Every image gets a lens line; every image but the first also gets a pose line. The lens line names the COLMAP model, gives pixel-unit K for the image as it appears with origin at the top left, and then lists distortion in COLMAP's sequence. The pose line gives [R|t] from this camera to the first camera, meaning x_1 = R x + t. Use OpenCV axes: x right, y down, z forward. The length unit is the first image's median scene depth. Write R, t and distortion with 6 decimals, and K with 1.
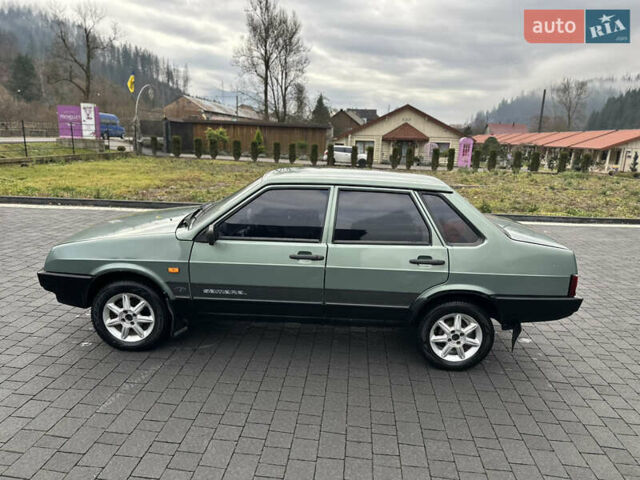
lens RADIAL K [[434.7, 0, 320.0], [0, 434.7, 240.0], [0, 0, 1]] dist [0.032505, -0.030212]
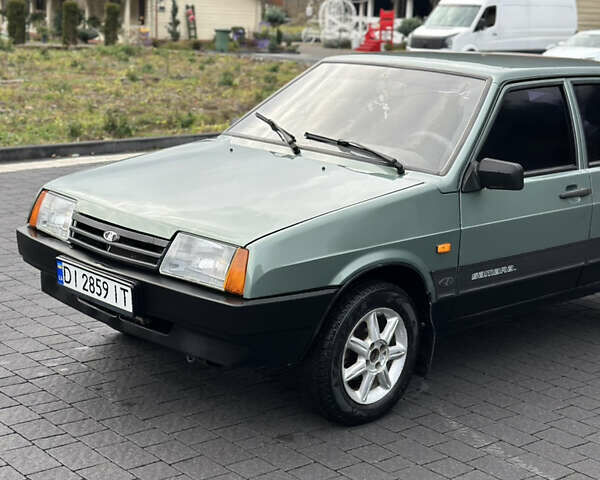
lens RADIAL K [[1097.3, 0, 300.0], [0, 1097.3, 240.0], [0, 0, 1]] dist [0.118104, 0.158417]
pose [[0.694163, -0.157791, 0.702311, -1.388687], [0.145151, 0.986320, 0.078133, -0.074022], [-0.705032, 0.047704, 0.707570, 0.136238]]
